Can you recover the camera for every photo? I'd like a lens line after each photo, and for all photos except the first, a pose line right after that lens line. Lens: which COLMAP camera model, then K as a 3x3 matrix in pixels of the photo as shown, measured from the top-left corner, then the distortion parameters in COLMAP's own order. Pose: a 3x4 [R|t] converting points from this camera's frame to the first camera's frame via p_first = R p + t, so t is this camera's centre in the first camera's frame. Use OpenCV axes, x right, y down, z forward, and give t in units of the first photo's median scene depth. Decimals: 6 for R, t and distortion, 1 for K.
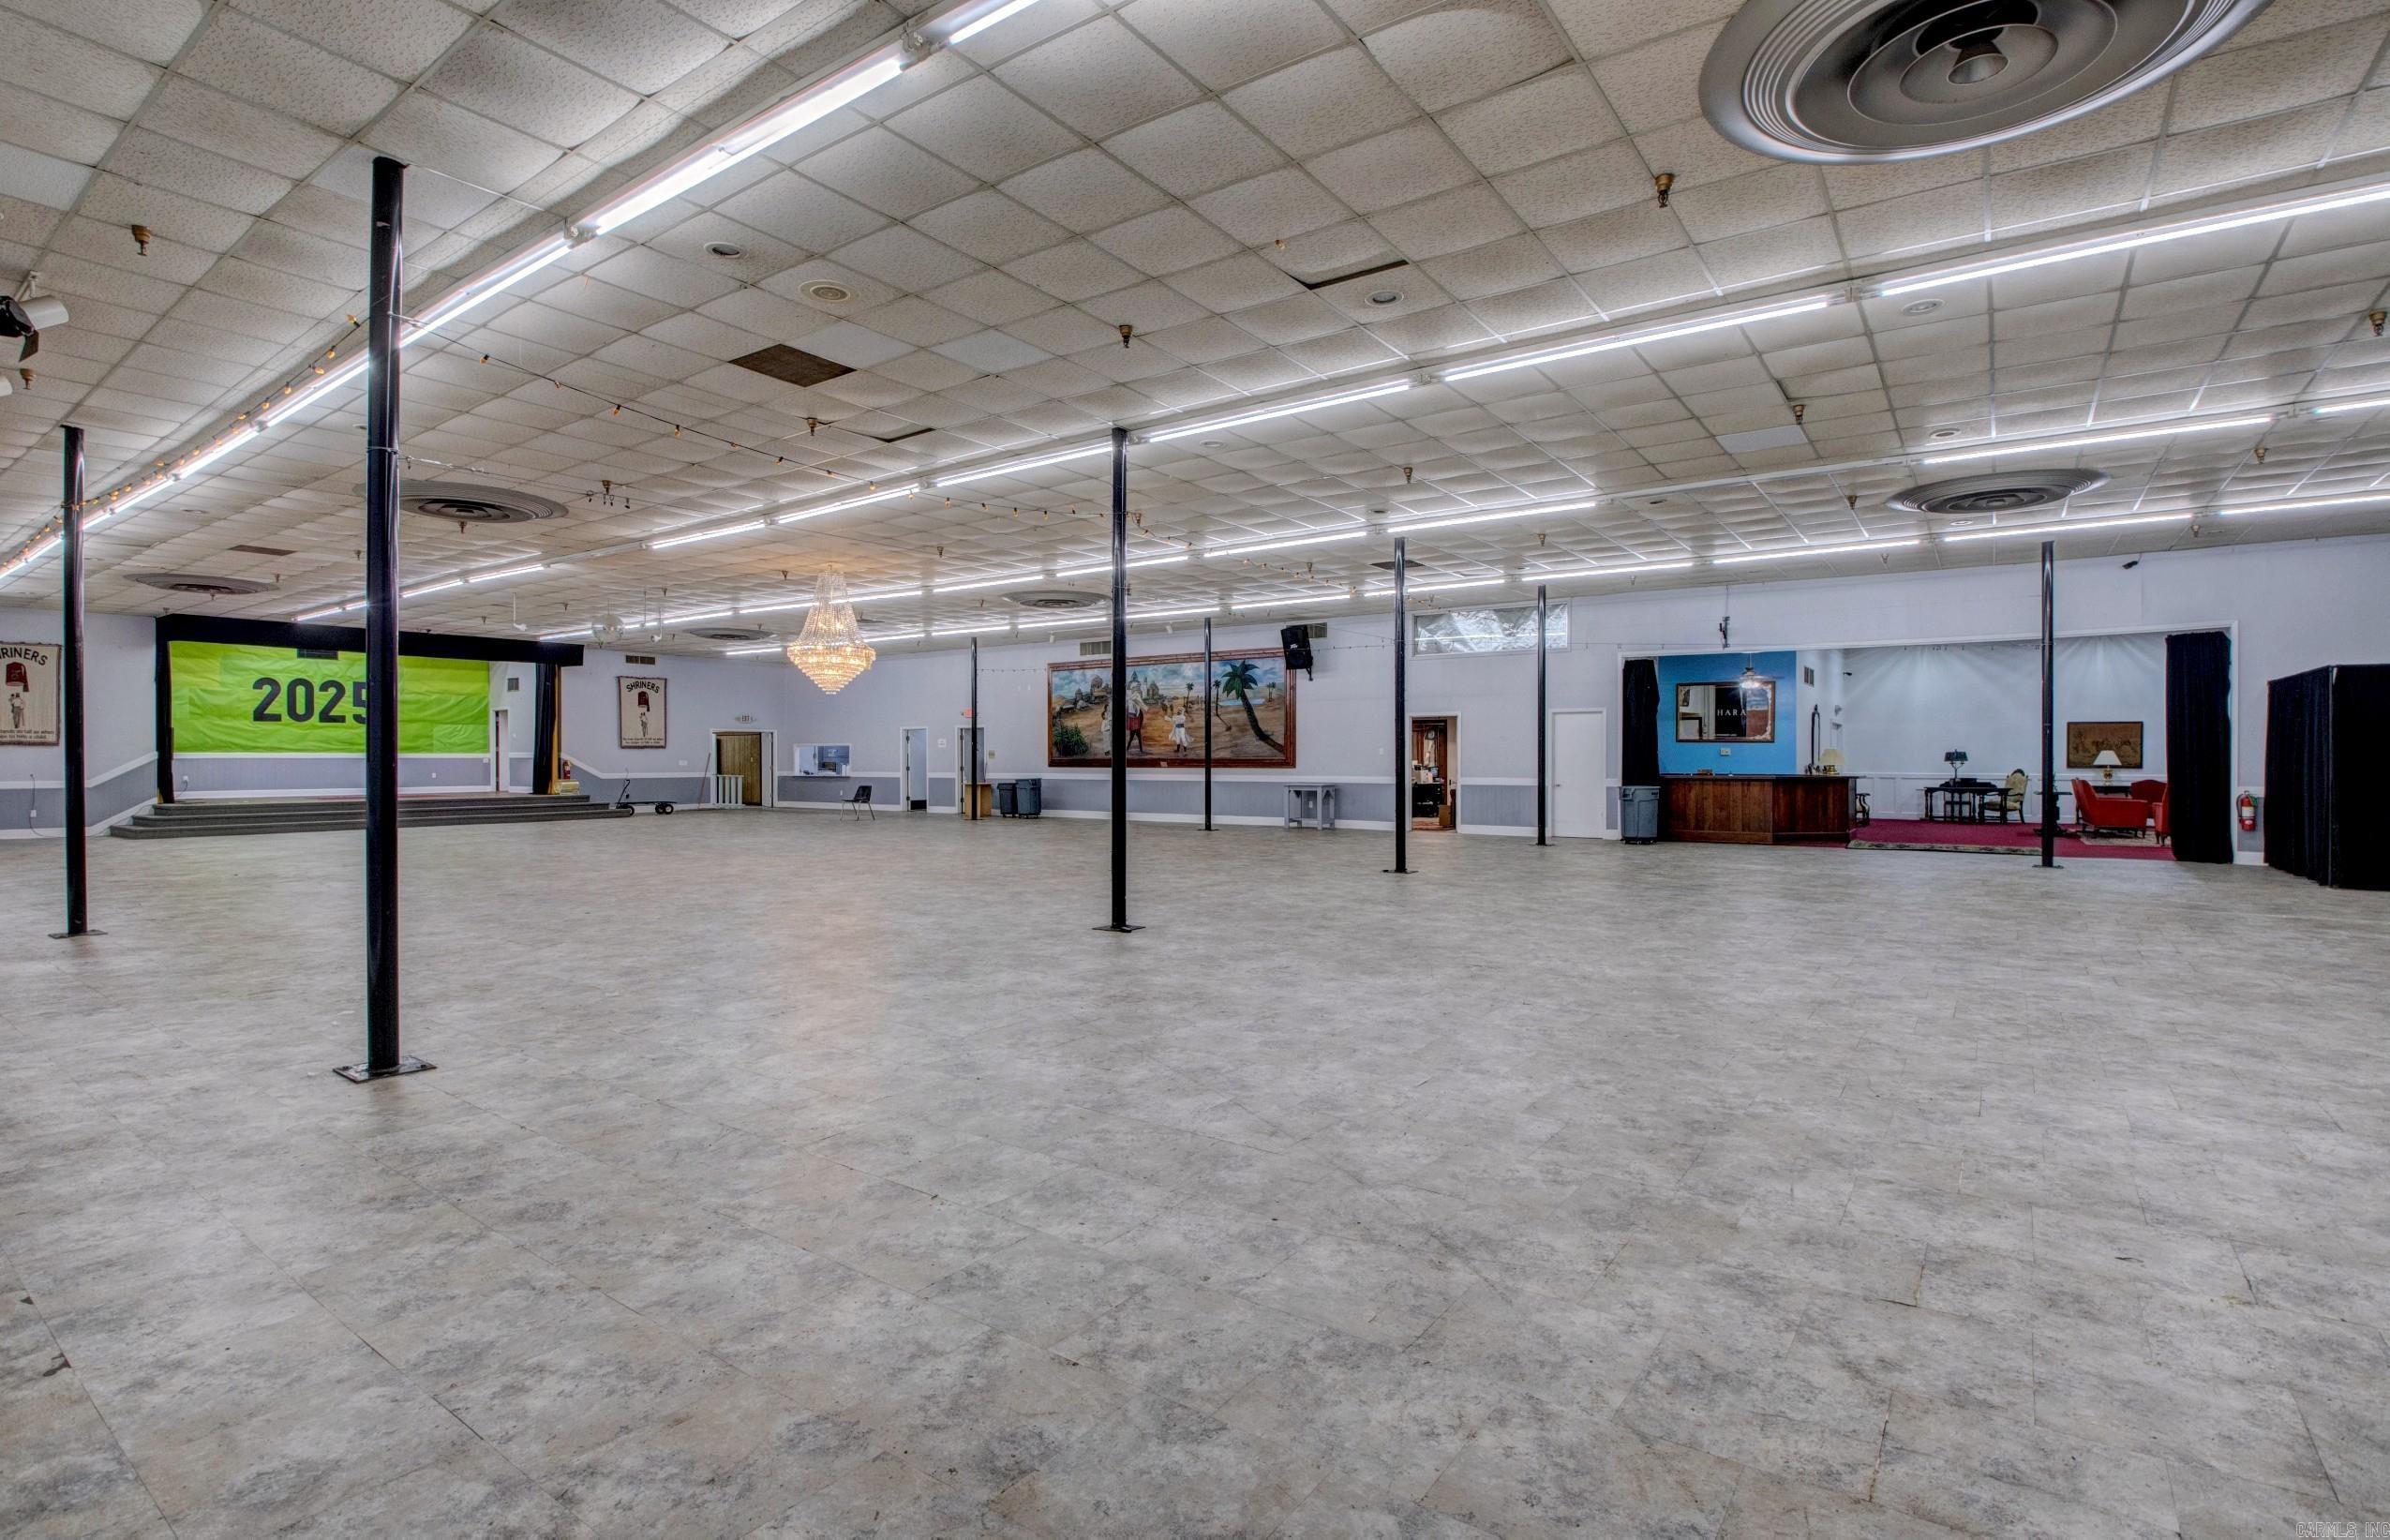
lens RADIAL K [[1122.9, 0, 1186.6], [0, 1122.9, 766.0], [0, 0, 1]] dist [-0.015078, -0.006698]
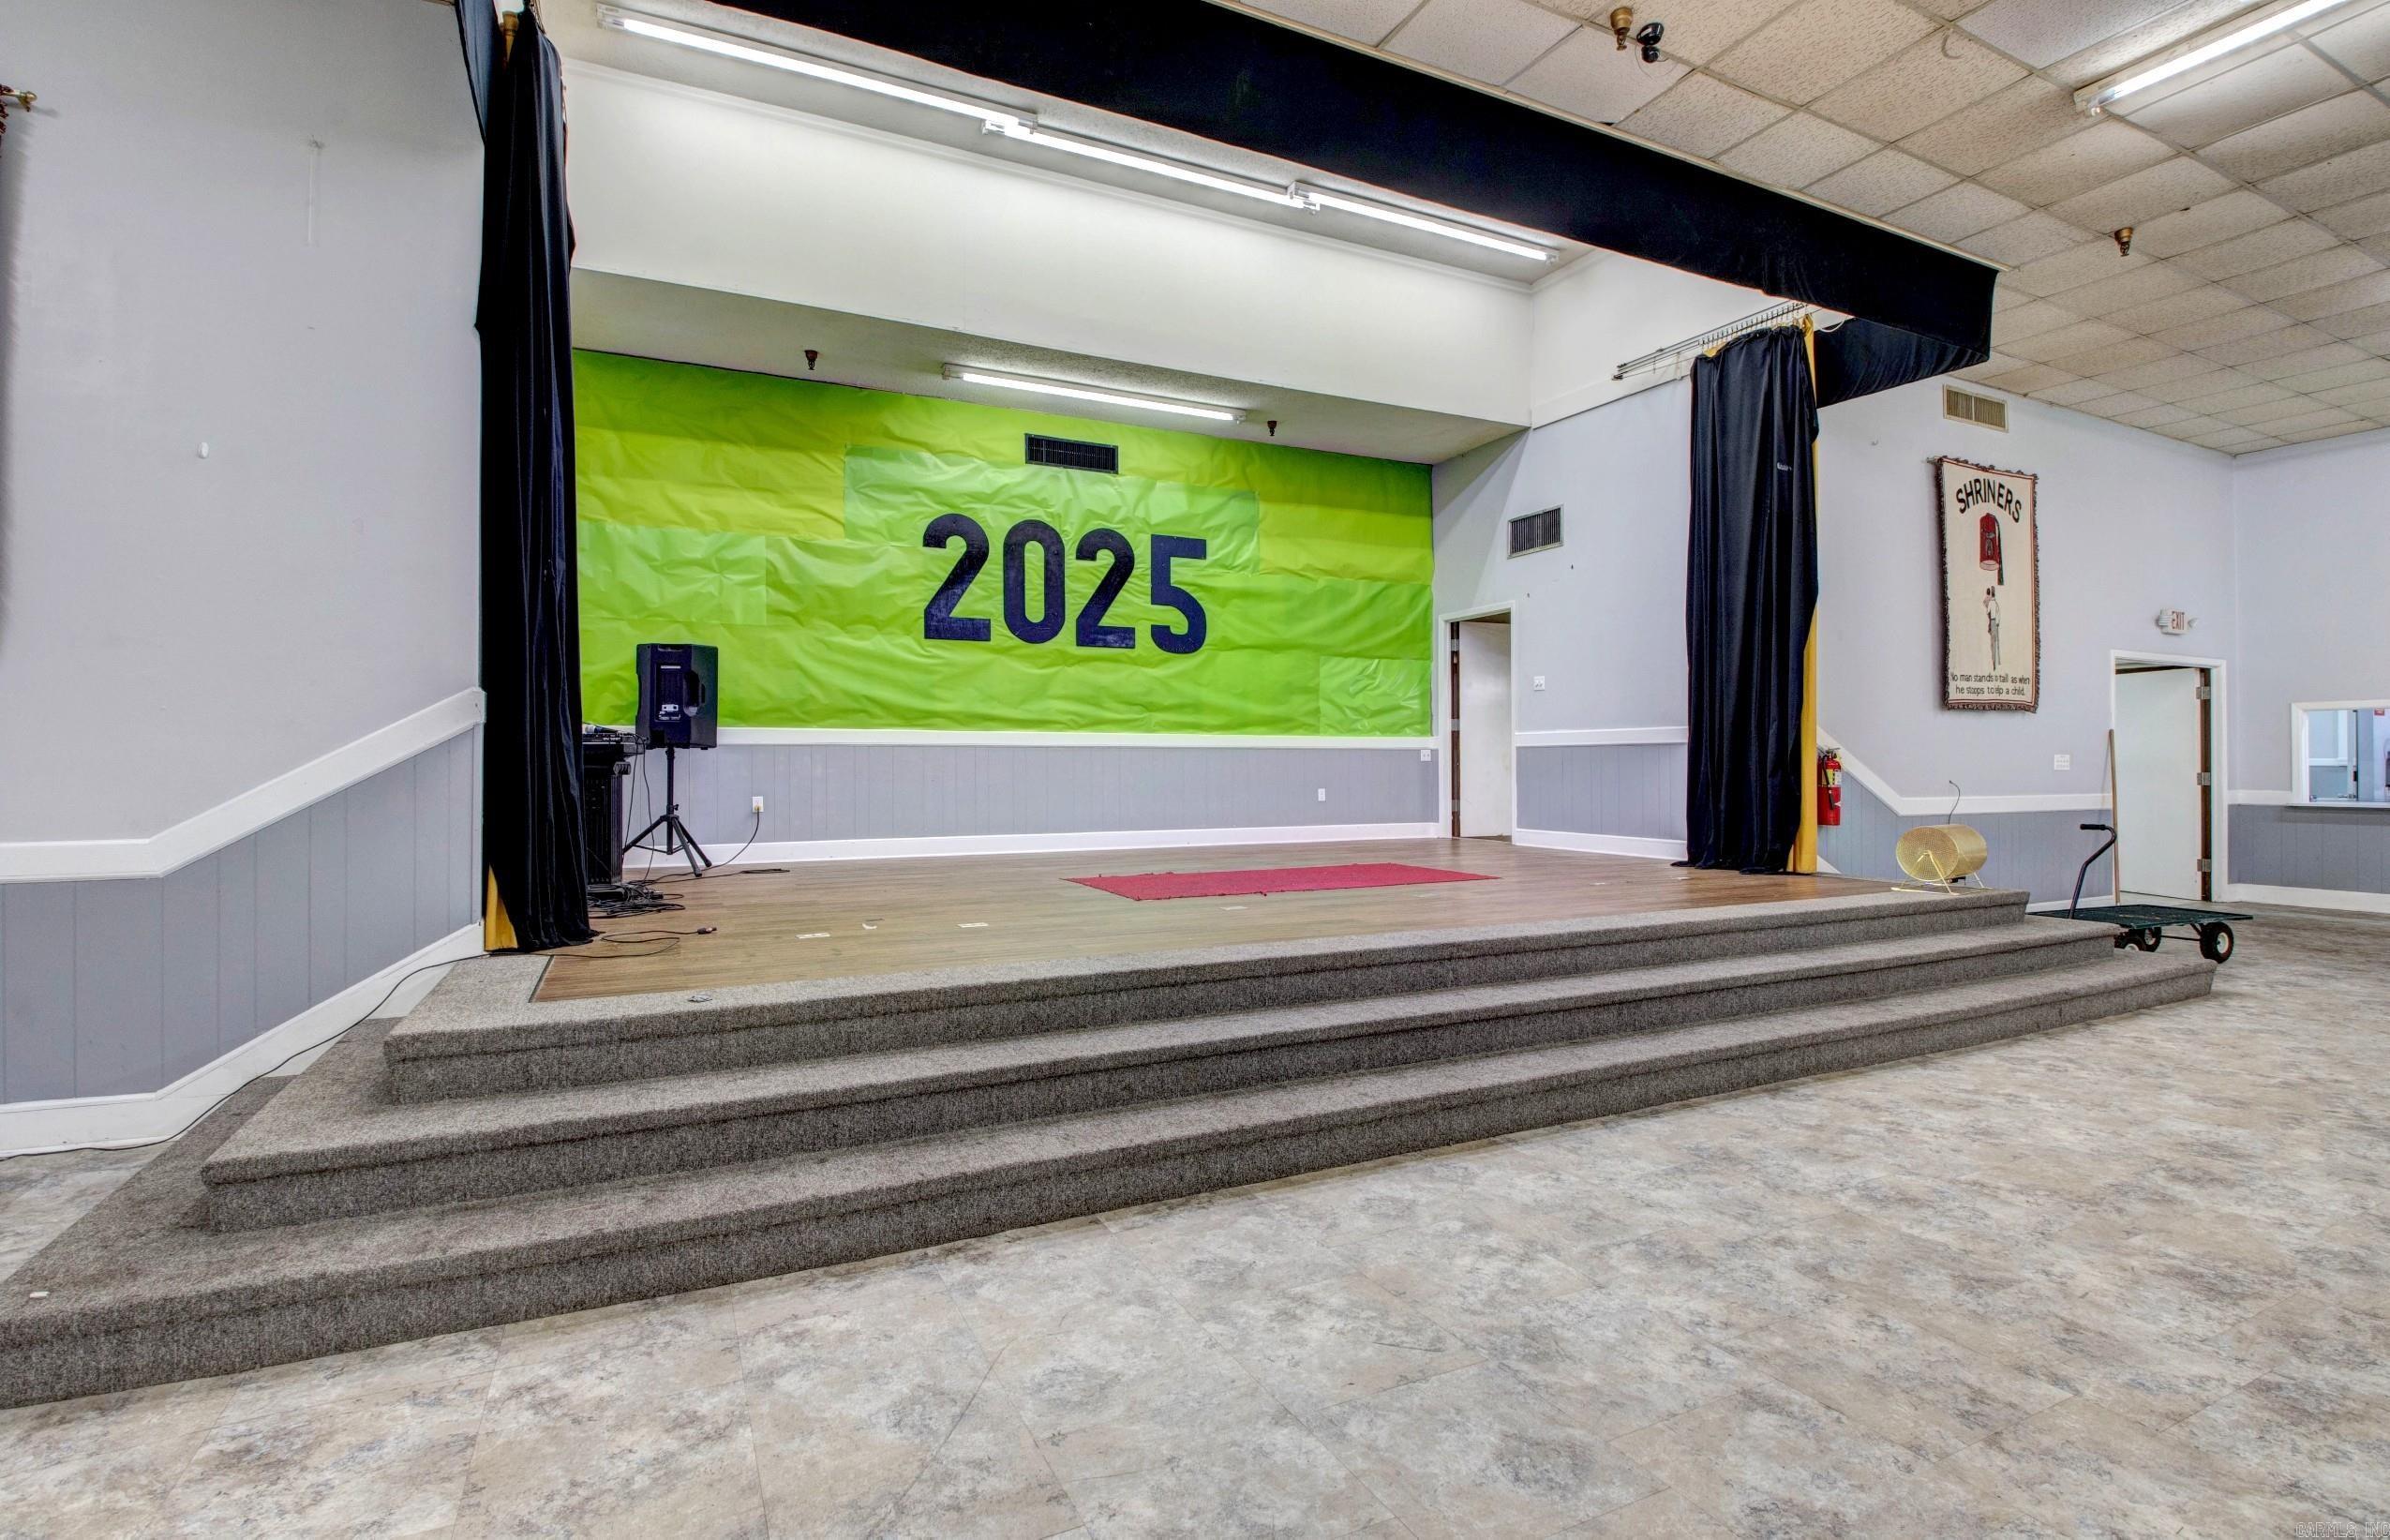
lens RADIAL K [[1122.9, 0, 1192.0], [0, 1122.9, 769.4], [0, 0, 1]] dist [-0.015078, -0.006698]
pose [[0.880771, -0.001790, -0.473539, -0.577550], [-0.000142, 0.999992, -0.004044, 0.001413], [0.473543, 0.003629, 0.880763, 0.699660]]
